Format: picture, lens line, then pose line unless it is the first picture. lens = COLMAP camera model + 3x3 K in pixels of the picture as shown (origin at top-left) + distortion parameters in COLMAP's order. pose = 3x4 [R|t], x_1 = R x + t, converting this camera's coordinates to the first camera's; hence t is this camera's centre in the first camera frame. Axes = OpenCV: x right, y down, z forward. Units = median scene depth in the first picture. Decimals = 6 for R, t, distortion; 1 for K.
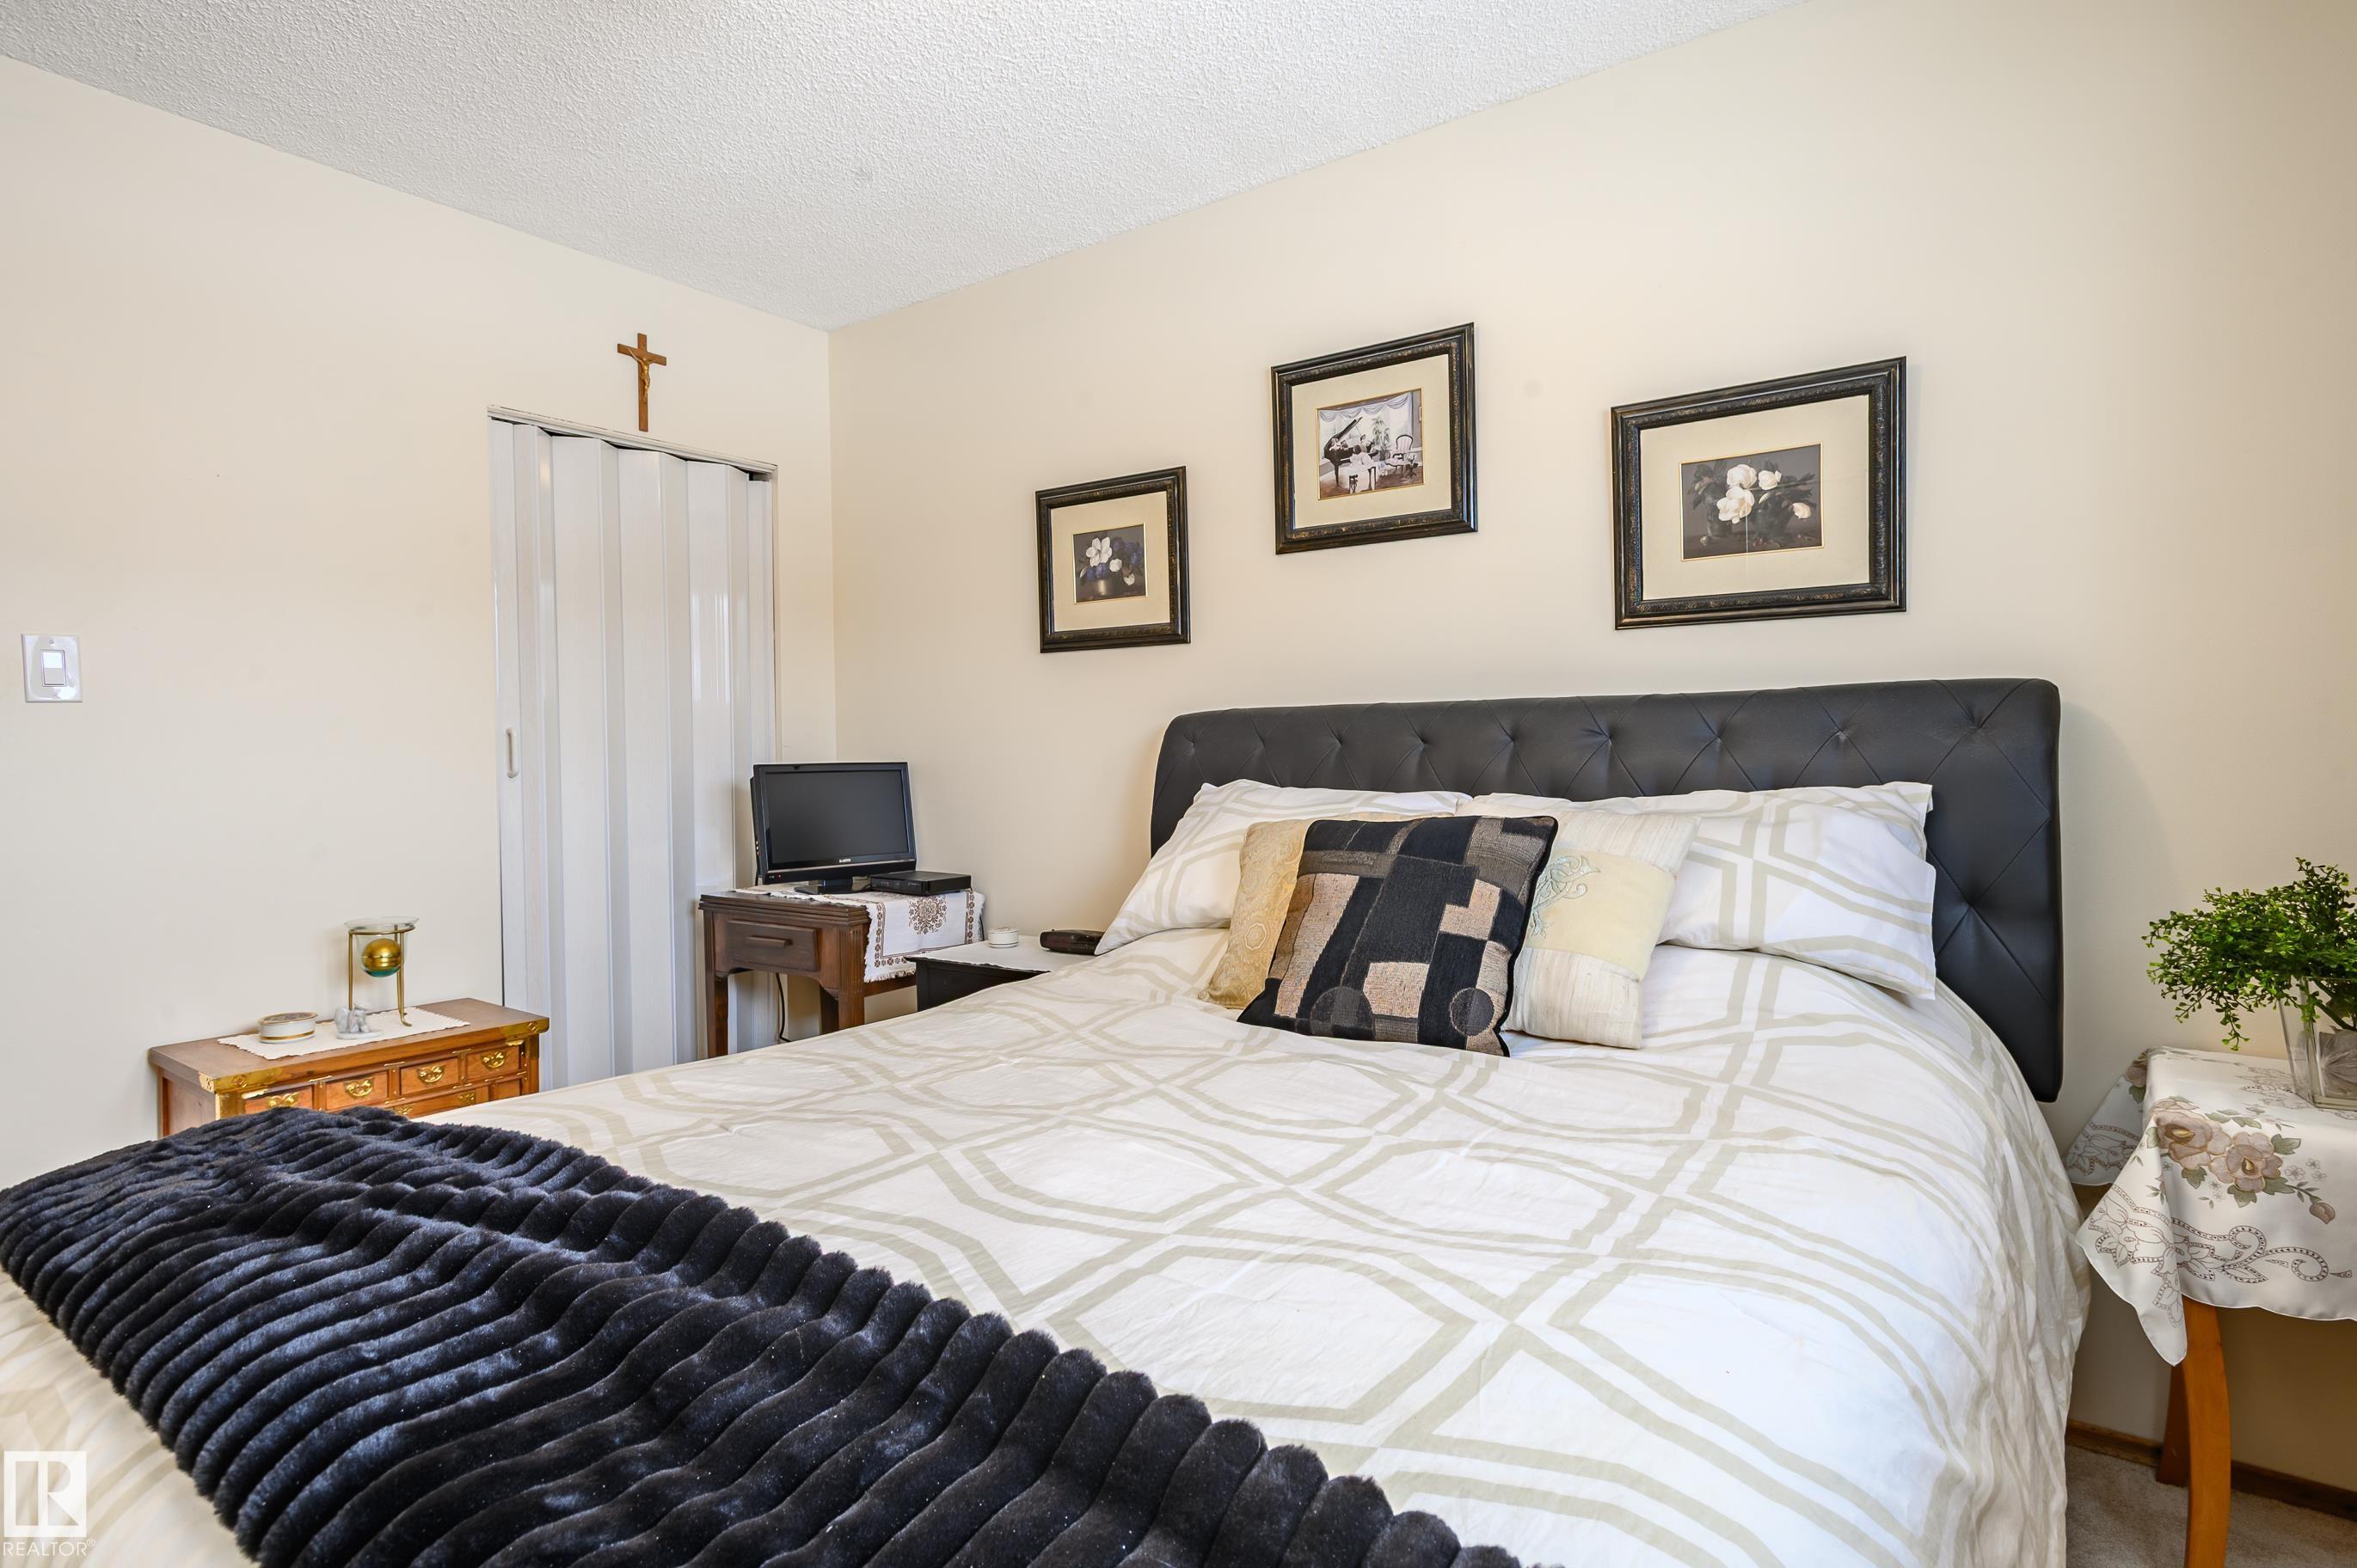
lens RADIAL K [[1045.2, 0, 1178.5], [0, 1045.2, 784.0], [0, 0, 1]] dist [0.013786, -0.000157]
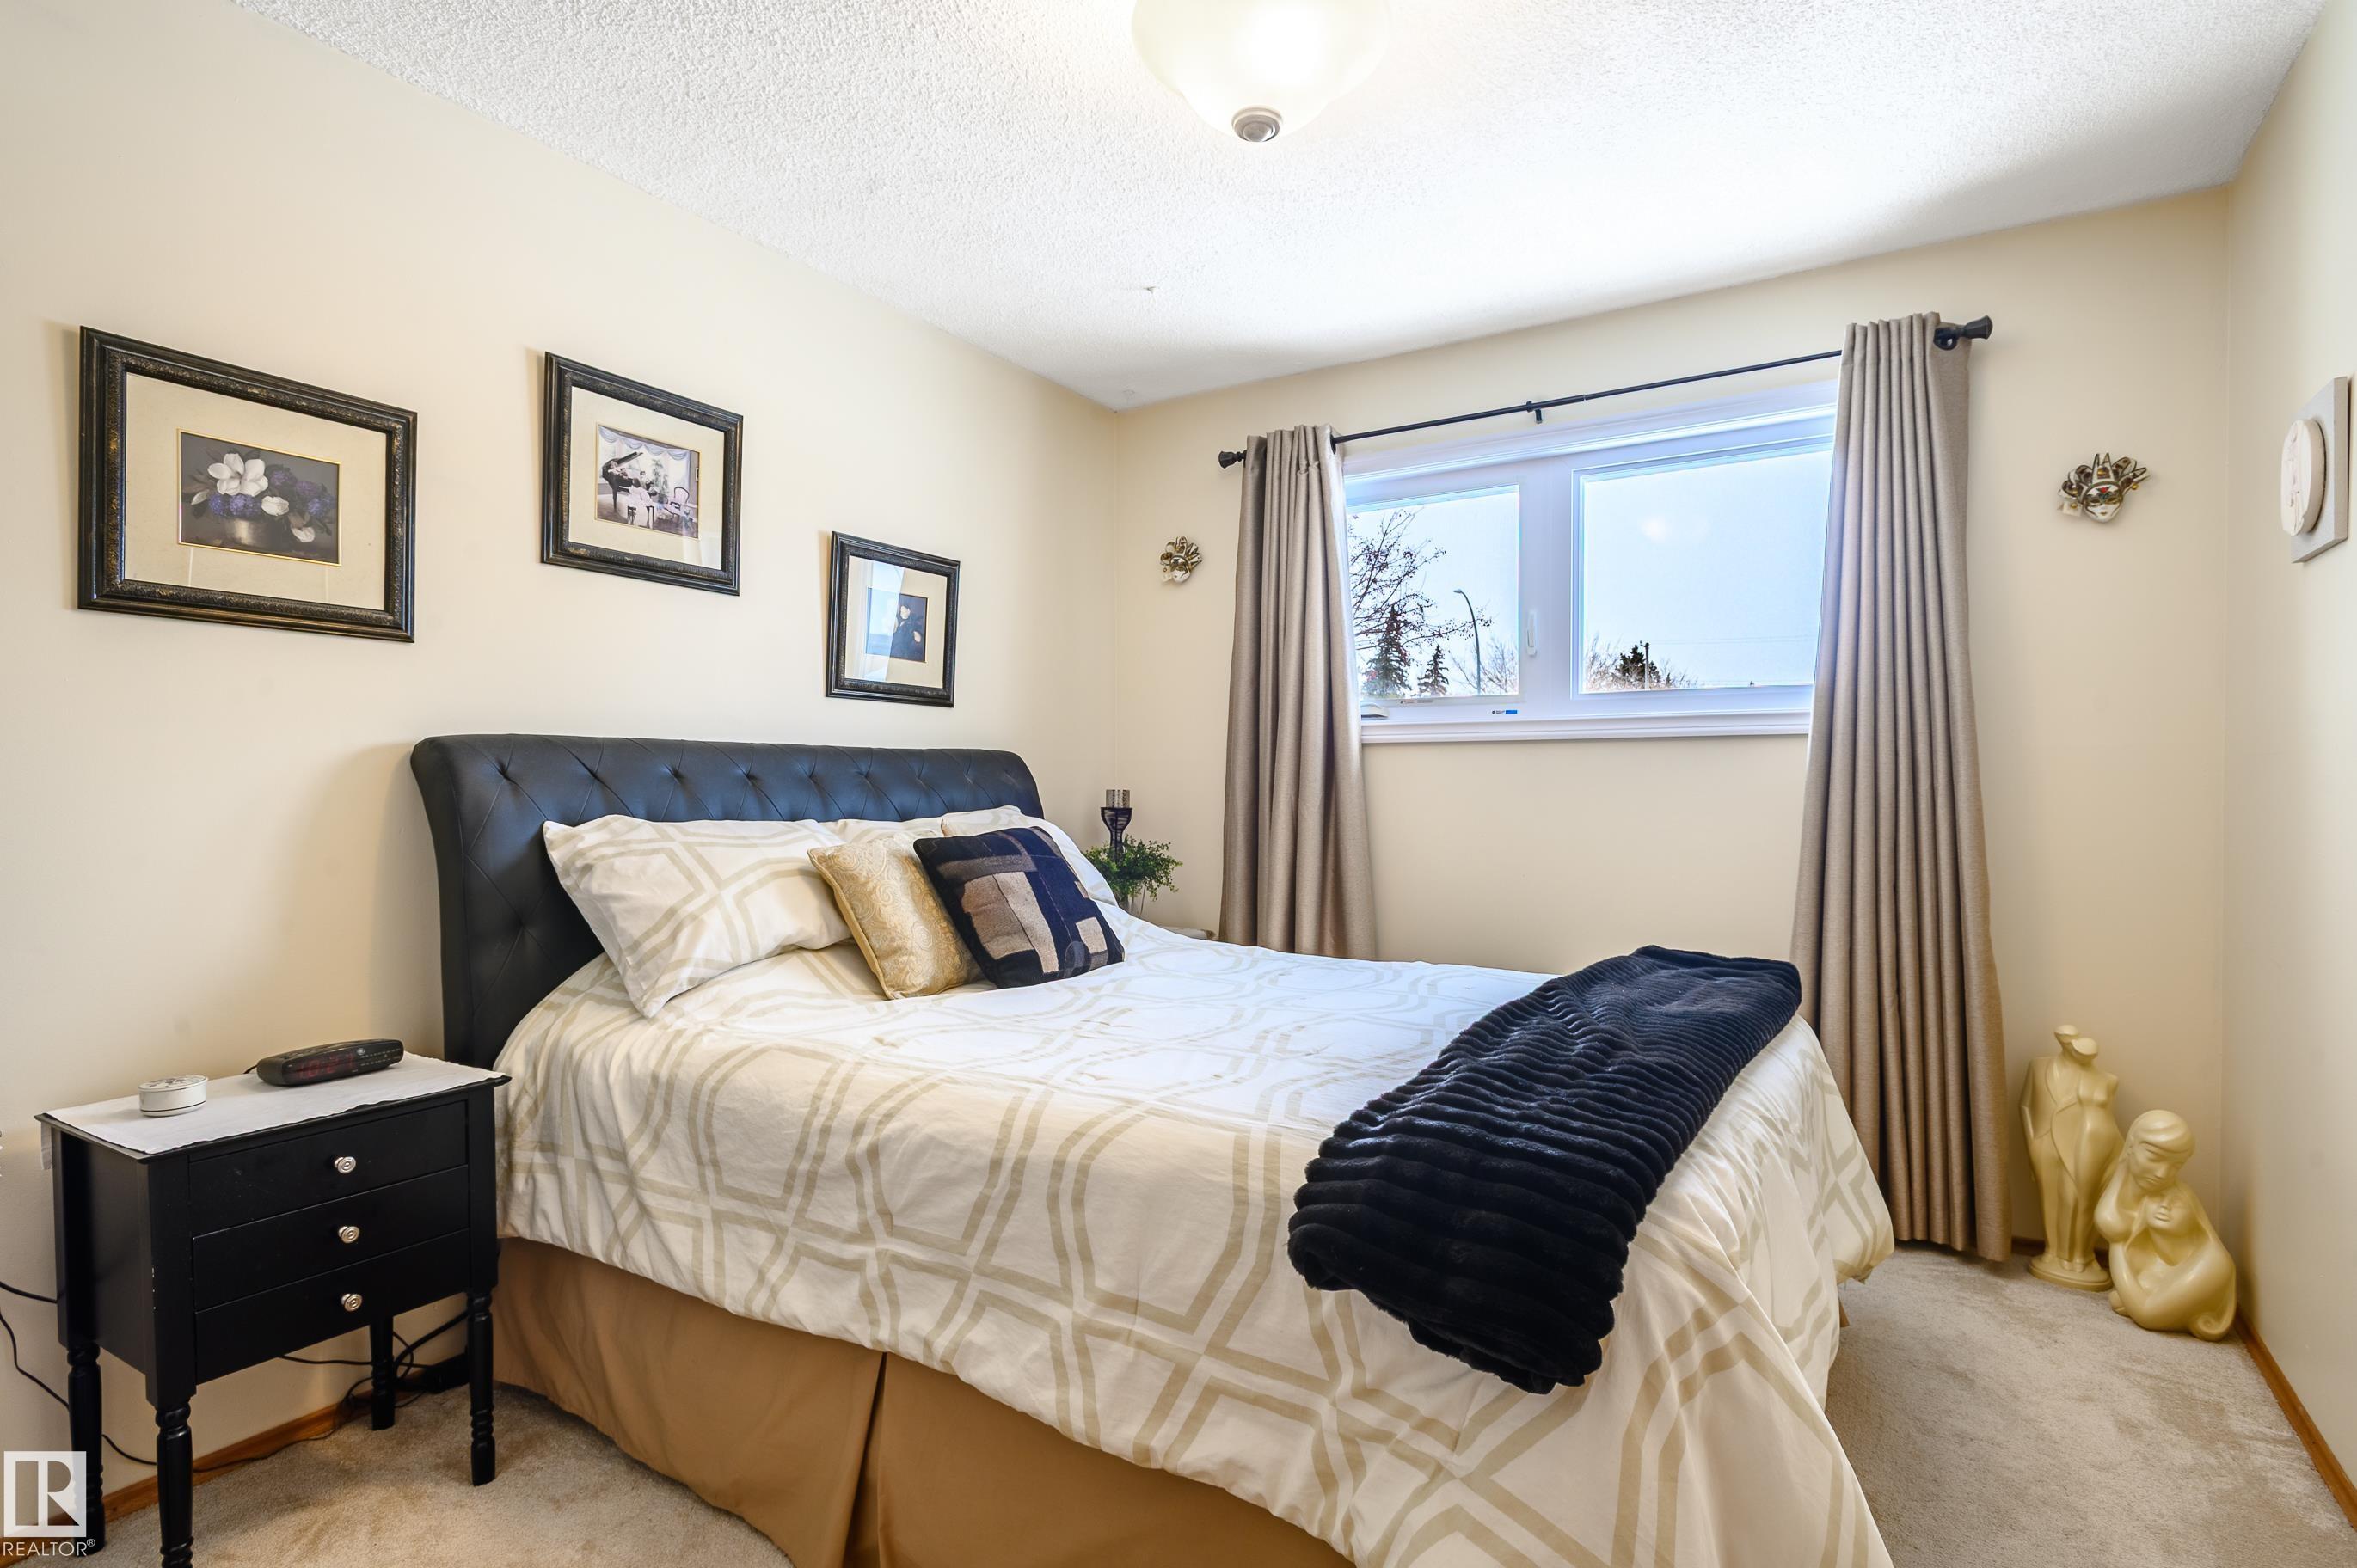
lens RADIAL K [[1190.6, 0, 1176.9], [0, 1190.6, 790.4], [0, 0, 1]] dist [0.001633, -0.001049]
pose [[0.019581, 0.000942, 0.999808, -0.936769], [0.012857, 0.999917, -0.001194, -0.018856], [-0.999726, 0.012877, 0.019568, 0.461420]]
